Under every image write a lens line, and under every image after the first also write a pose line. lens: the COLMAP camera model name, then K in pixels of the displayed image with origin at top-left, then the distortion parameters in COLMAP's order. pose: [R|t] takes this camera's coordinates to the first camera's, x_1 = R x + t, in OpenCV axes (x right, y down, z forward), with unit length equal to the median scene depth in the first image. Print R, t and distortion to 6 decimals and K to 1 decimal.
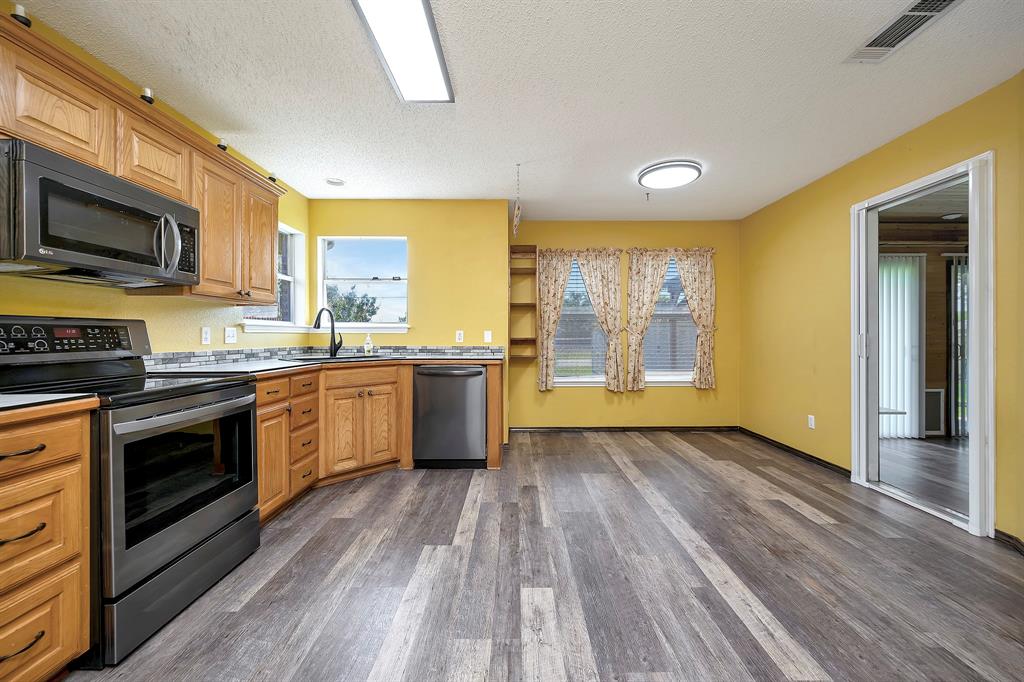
lens RADIAL K [[404.0, 0, 515.0], [0, 404.0, 334.3], [0, 0, 1]] dist [0.000264, -0.000377]
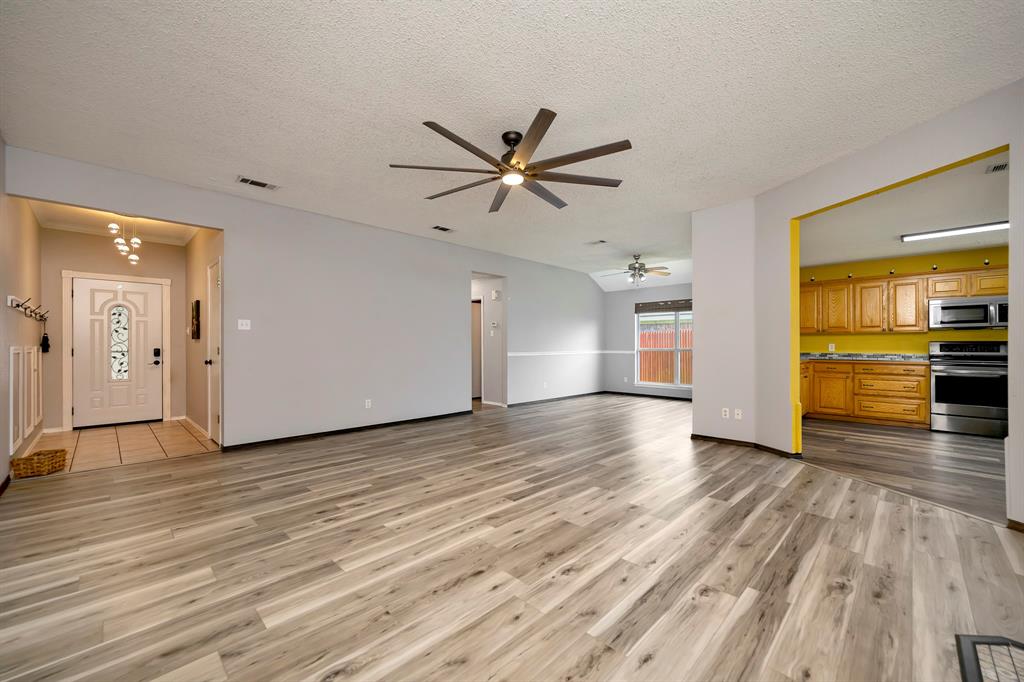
lens RADIAL K [[404.0, 0, 516.7], [0, 404.0, 341.6], [0, 0, 1]] dist [0.000264, -0.000377]
pose [[-0.698951, -0.006496, -0.715140, 2.017425], [0.000058, 0.999958, -0.009140, -0.006015], [0.715170, -0.006430, -0.698921, 0.365529]]
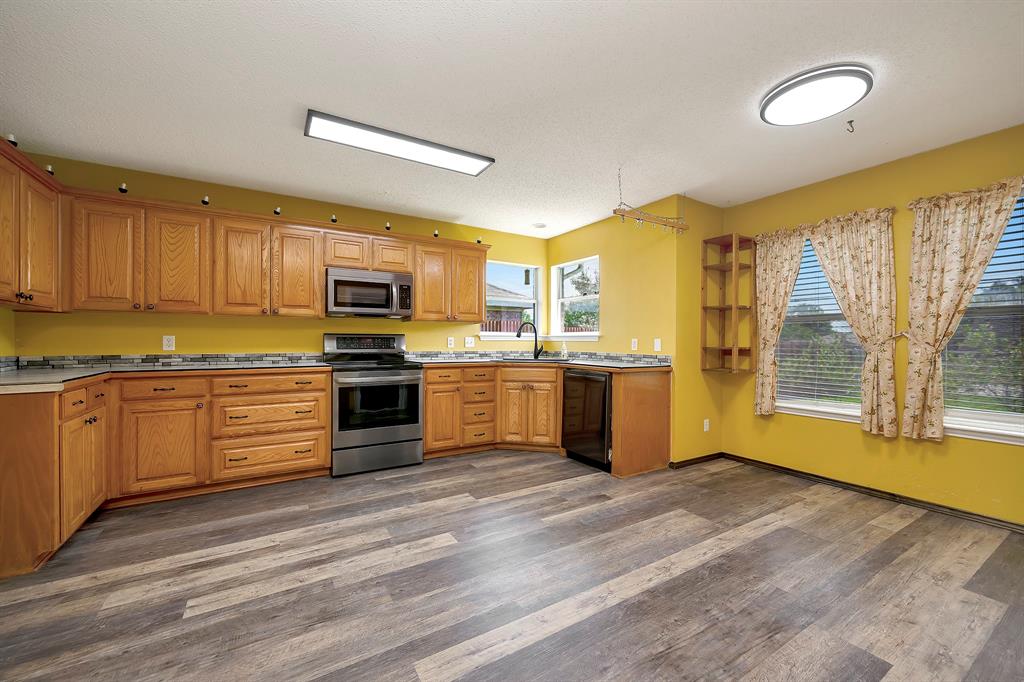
lens RADIAL K [[404.0, 0, 518.6], [0, 404.0, 345.2], [0, 0, 1]] dist [0.000264, -0.000377]
pose [[0.533012, 0.011180, -0.846034, 0.710913], [-0.004148, 0.999935, 0.010601, -0.003761], [0.846097, -0.002141, 0.533024, 0.273121]]
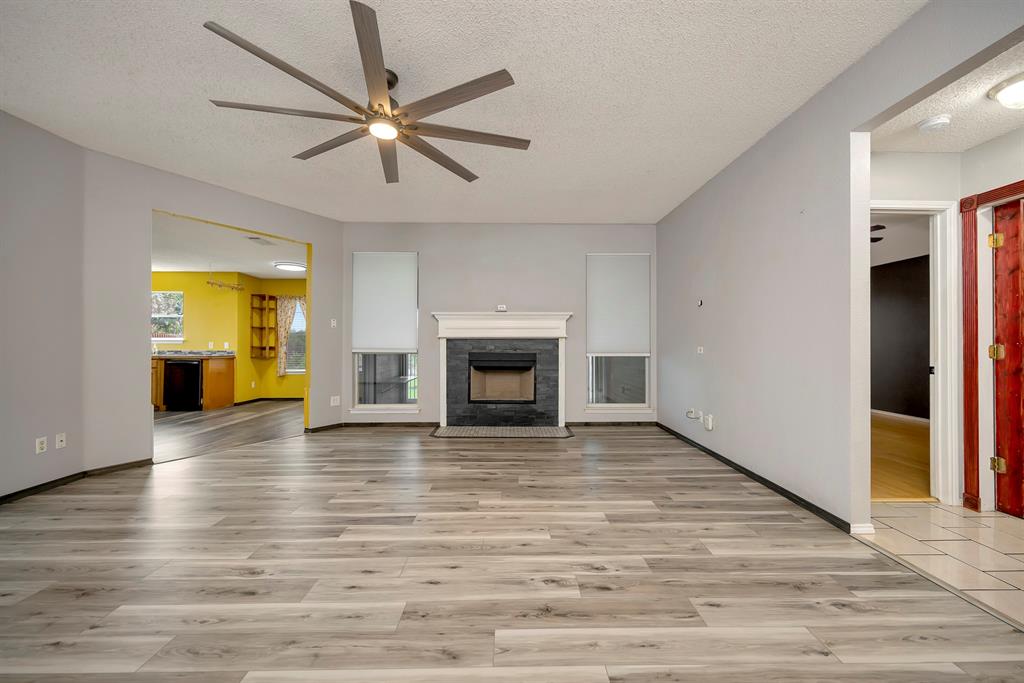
lens RADIAL K [[404.0, 0, 513.0], [0, 404.0, 343.0], [0, 0, 1]] dist [0.000264, -0.000377]
pose [[0.999956, 0.000455, 0.009368, 1.558229], [-0.000440, 0.999999, -0.001574, -0.004130], [-0.009368, 0.001570, 0.999955, -1.099664]]
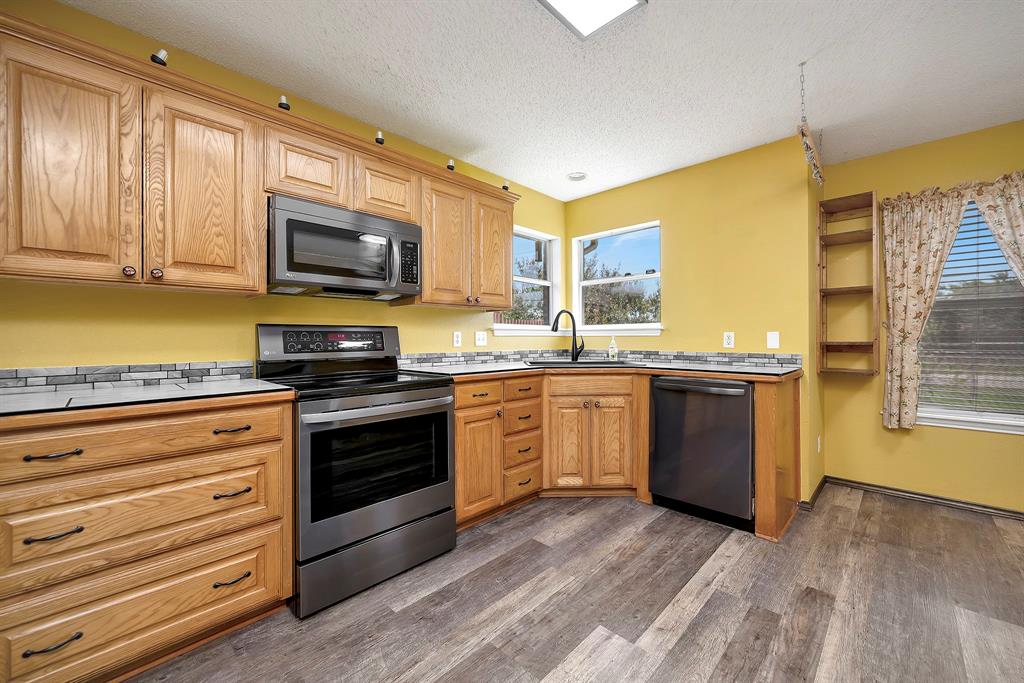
lens RADIAL K [[404.0, 0, 517.9], [0, 404.0, 336.9], [0, 0, 1]] dist [0.000264, -0.000377]
pose [[0.722471, -0.003431, -0.691393, 0.120940], [0.003717, 0.999993, -0.001078, -0.000634], [0.691391, -0.001791, 0.722478, 0.248407]]
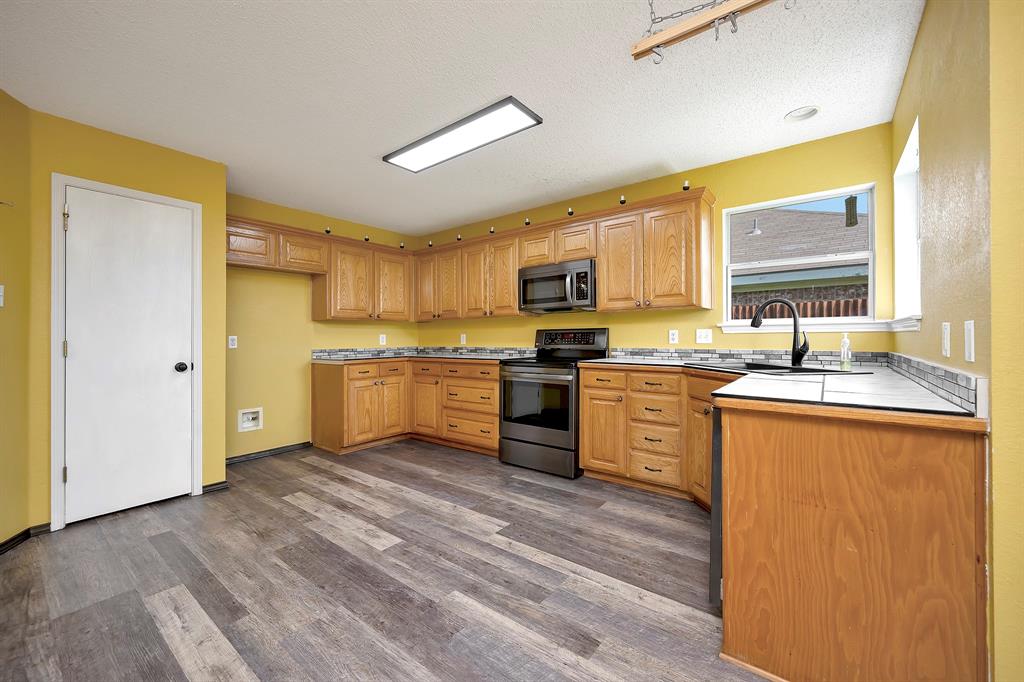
lens RADIAL K [[404.0, 0, 520.4], [0, 404.0, 337.9], [0, 0, 1]] dist [0.000264, -0.000377]
pose [[-0.602194, 0.008451, -0.798305, 0.447232], [0.011150, 0.999935, 0.002174, -0.000606], [0.798272, -0.007592, -0.602249, 1.156759]]
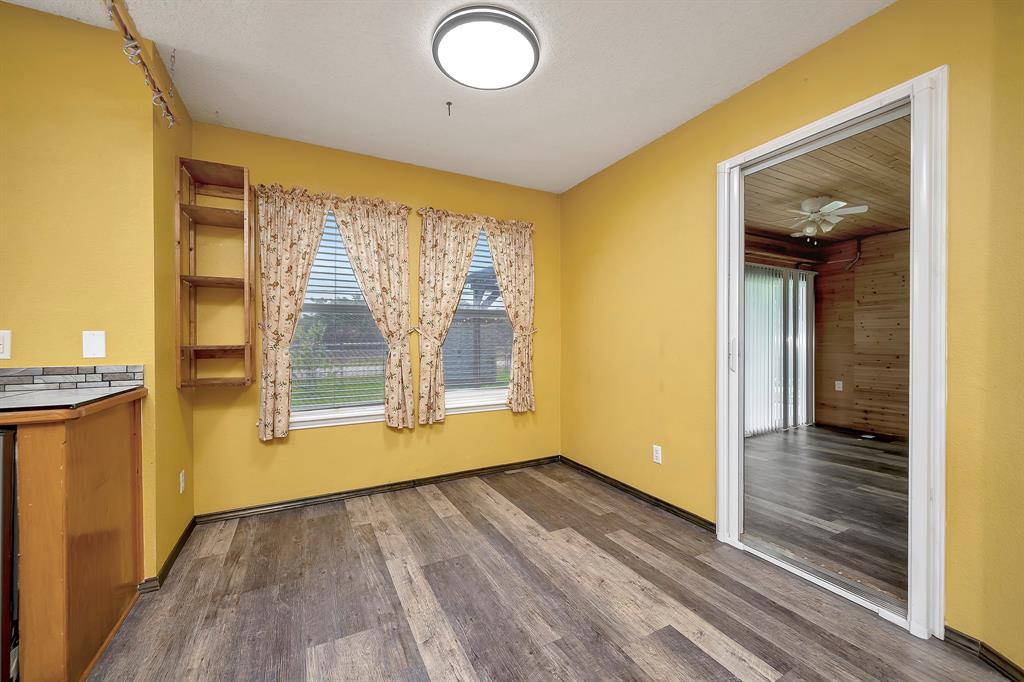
lens RADIAL K [[404.0, 0, 518.1], [0, 404.0, 342.7], [0, 0, 1]] dist [0.000264, -0.000377]
pose [[0.881582, -0.004801, 0.472006, 0.163314], [-0.000285, 0.999943, 0.010704, -0.000994], [-0.472030, -0.009571, 0.881530, 0.510504]]
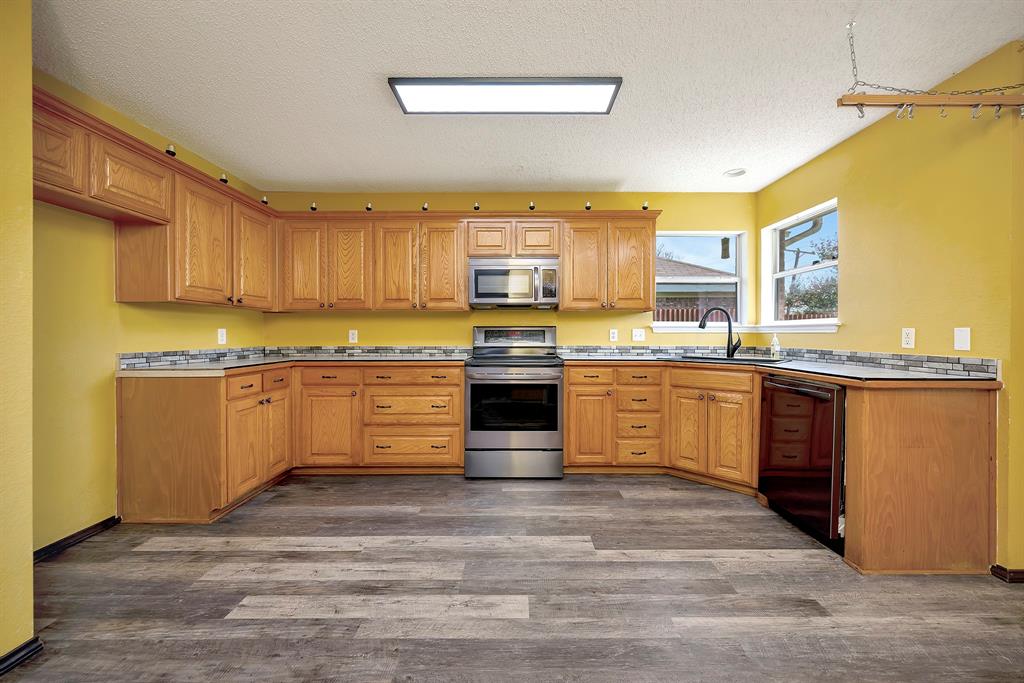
lens RADIAL K [[404.0, 0, 519.0], [0, 404.0, 333.5], [0, 0, 1]] dist [0.000264, -0.000377]
pose [[0.008421, 0.000587, -0.999964, 0.557707], [0.001112, 0.999999, 0.000597, -0.002855], [0.999964, -0.001117, 0.008420, 0.546743]]
